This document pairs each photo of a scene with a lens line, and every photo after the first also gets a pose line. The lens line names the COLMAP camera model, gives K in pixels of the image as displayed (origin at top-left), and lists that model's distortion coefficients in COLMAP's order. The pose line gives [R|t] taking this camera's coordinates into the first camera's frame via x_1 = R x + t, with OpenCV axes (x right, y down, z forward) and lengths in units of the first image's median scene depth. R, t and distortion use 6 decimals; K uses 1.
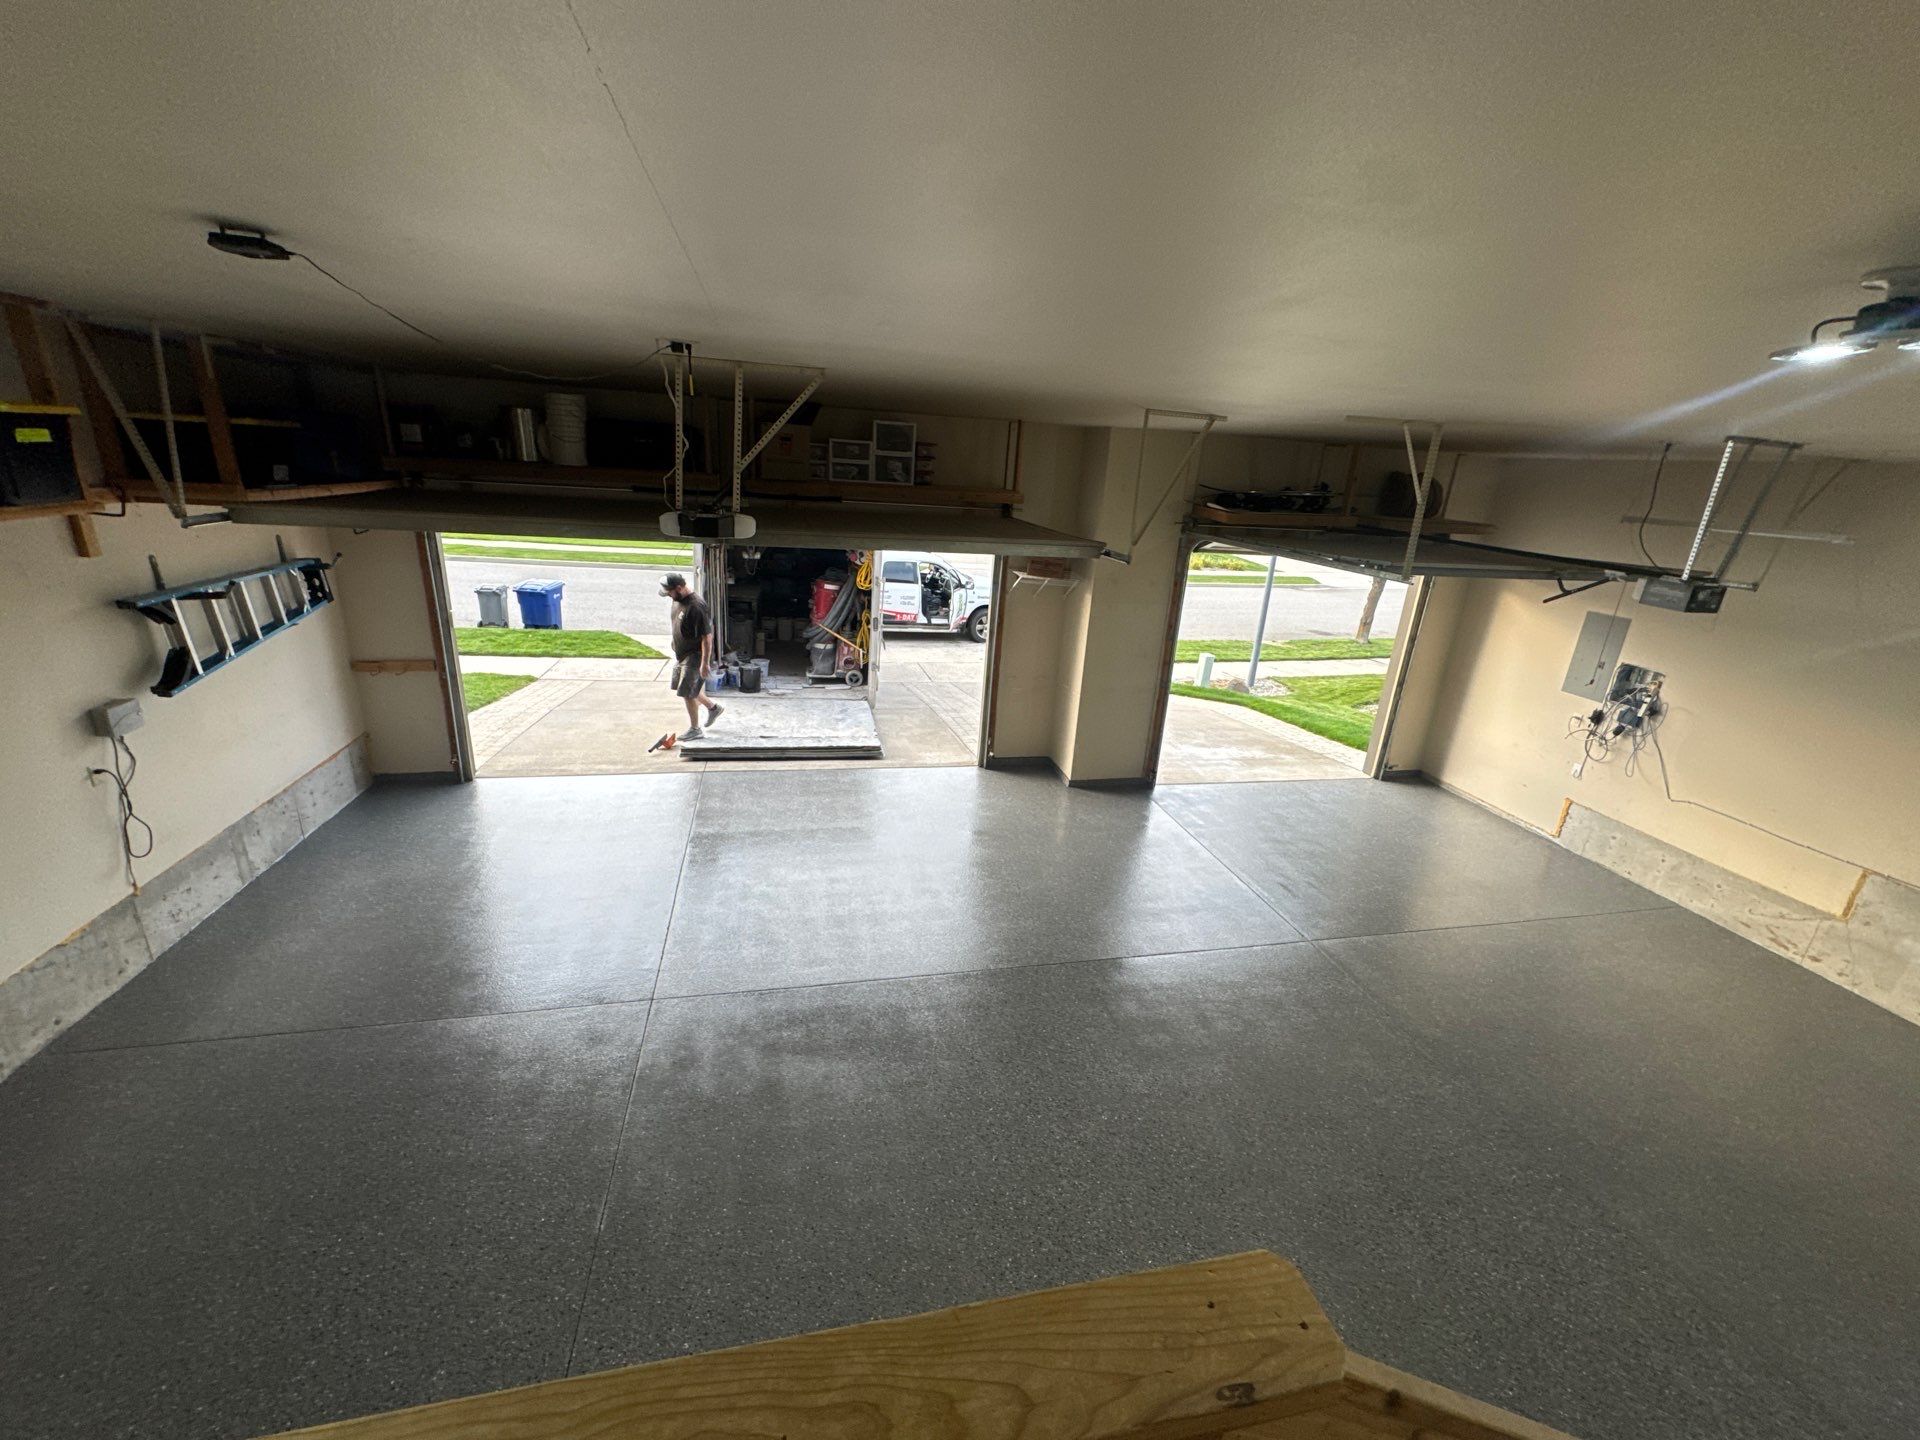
lens RADIAL K [[766.1, 0, 959.4], [0, 766.1, 719.7], [0, 0, 1]] dist [-0.001863, 0.000603]
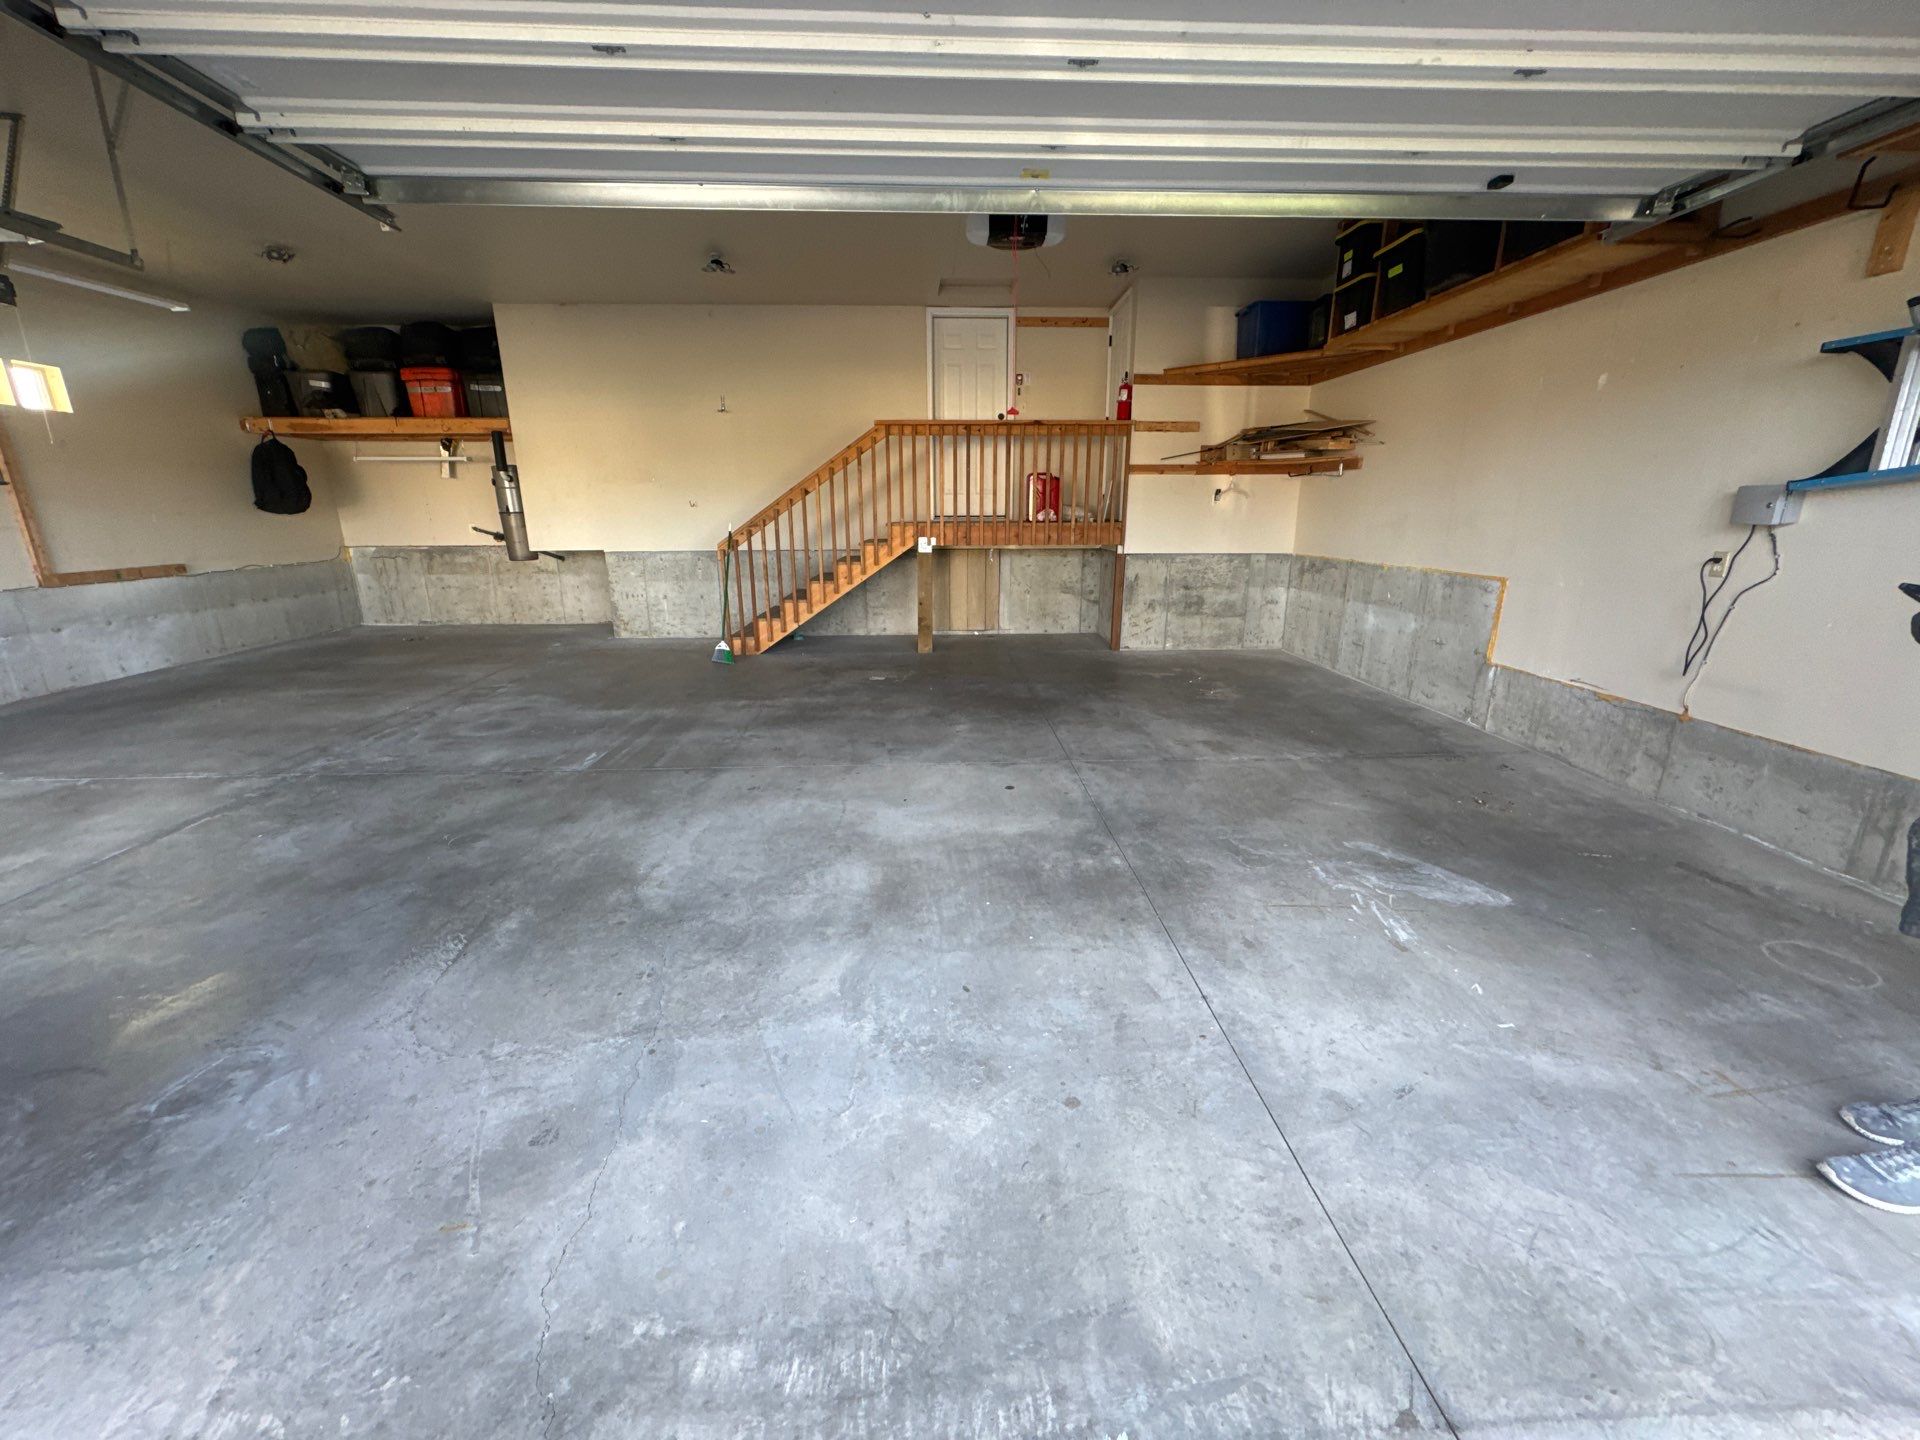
lens RADIAL K [[766.1, 0, 957.7], [0, 766.1, 720.2], [0, 0, 1]] dist [-0.001863, 0.000603]
pose [[-0.981656, -0.107685, 0.157339, -0.269827], [0.000484, 0.823820, 0.566851, -0.168098], [-0.190660, 0.556528, -0.808656, 1.206035]]
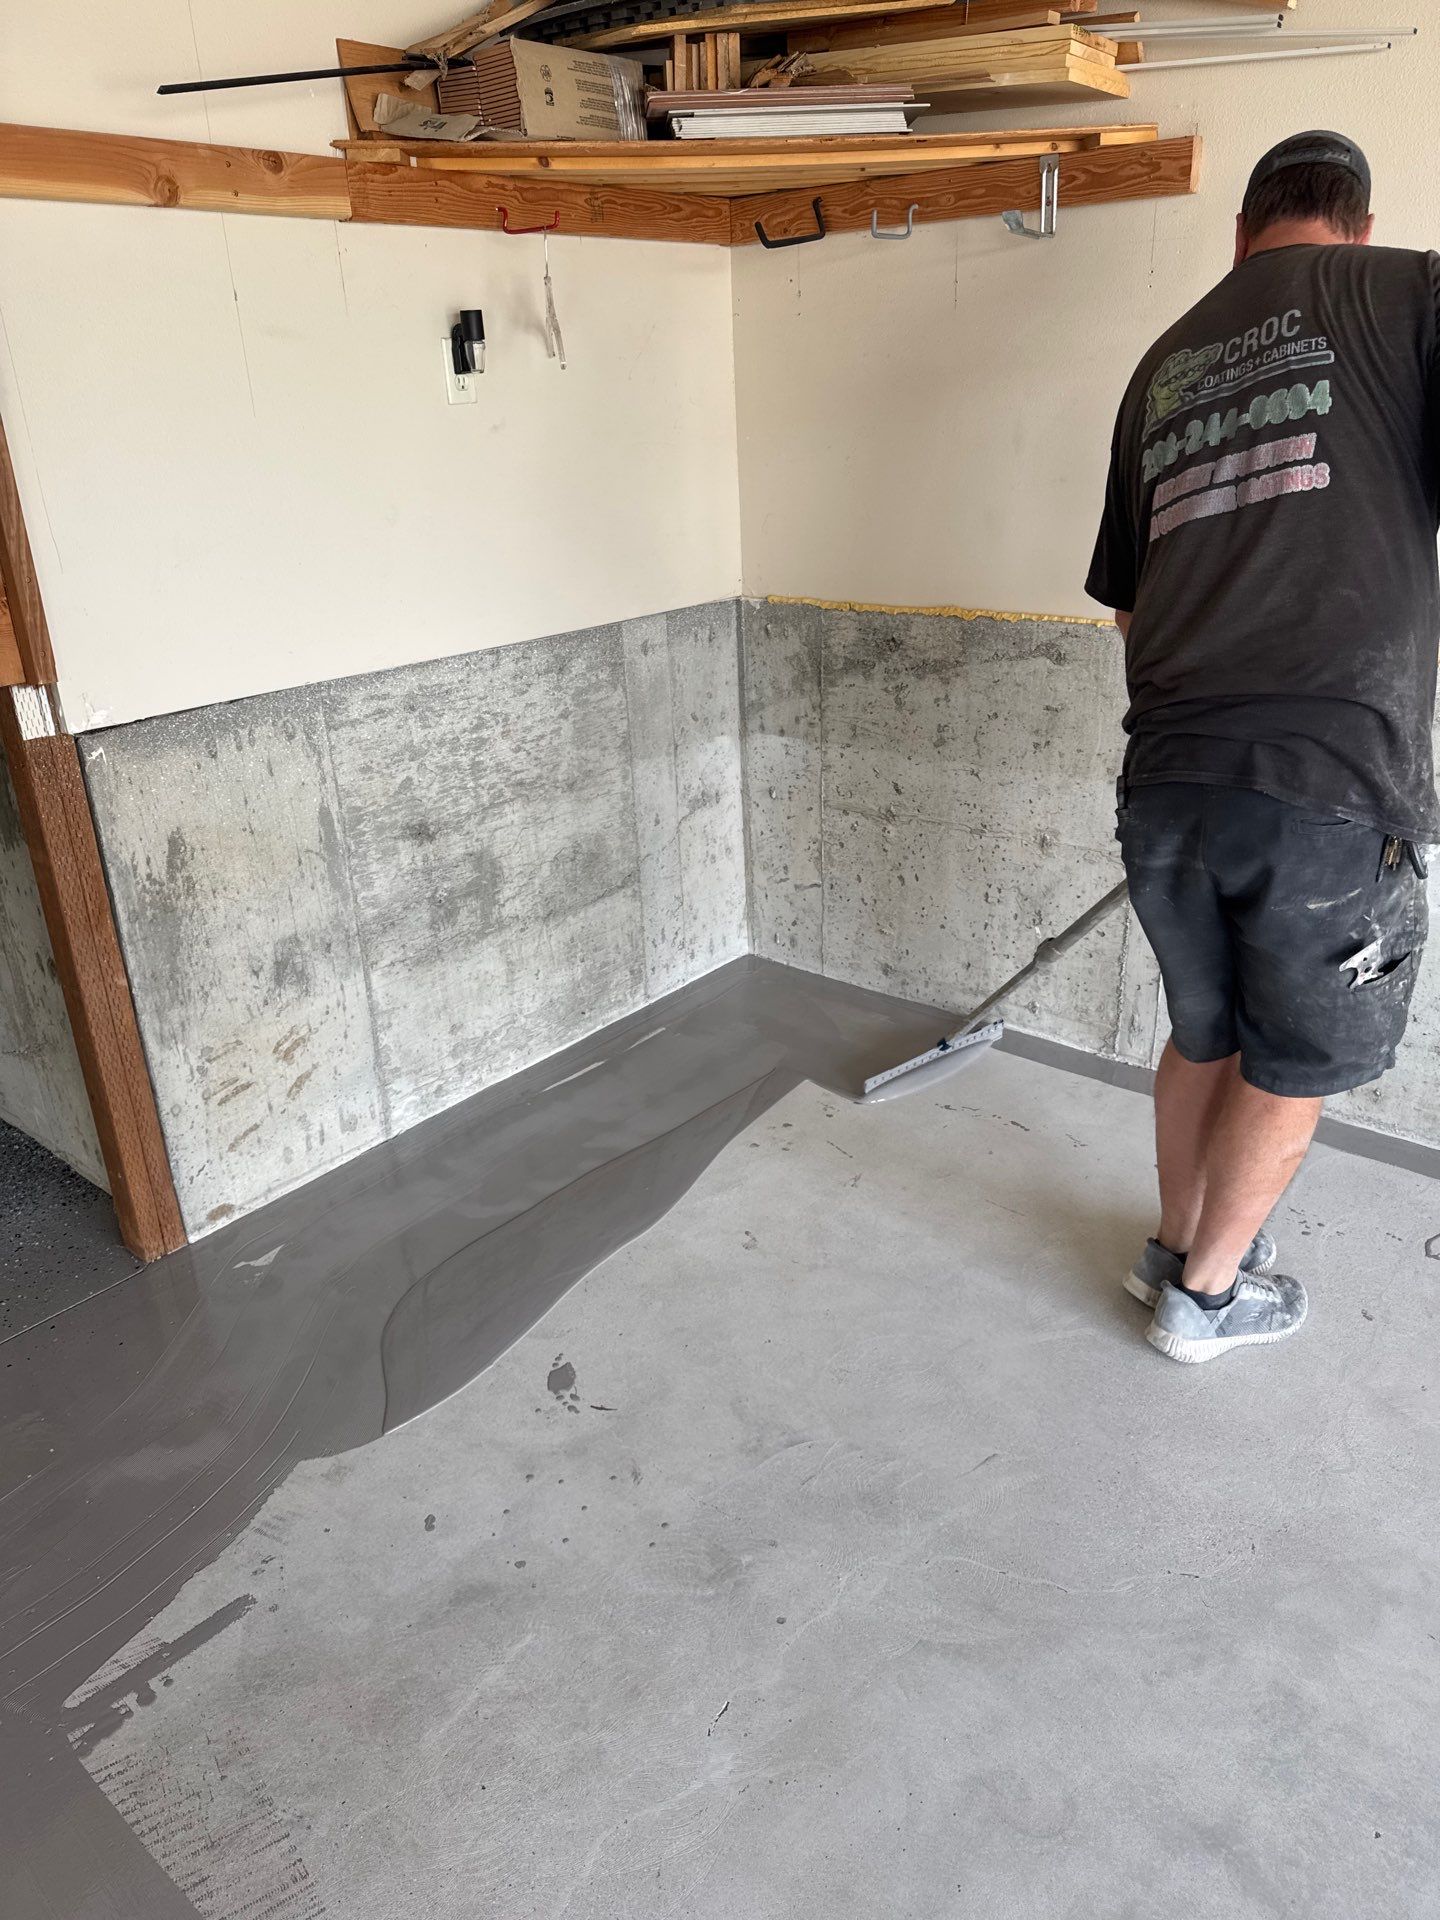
lens RADIAL K [[1356.4, 0, 721.6], [0, 1356.4, 970.5], [0, 0, 1]] dist [0.061276, -0.058251]
pose [[-0.792979, 0.208823, -0.572343, -0.230764], [-0.203886, 0.794302, 0.572289, 0.098723], [0.574120, 0.570506, -0.587289, 0.415838]]
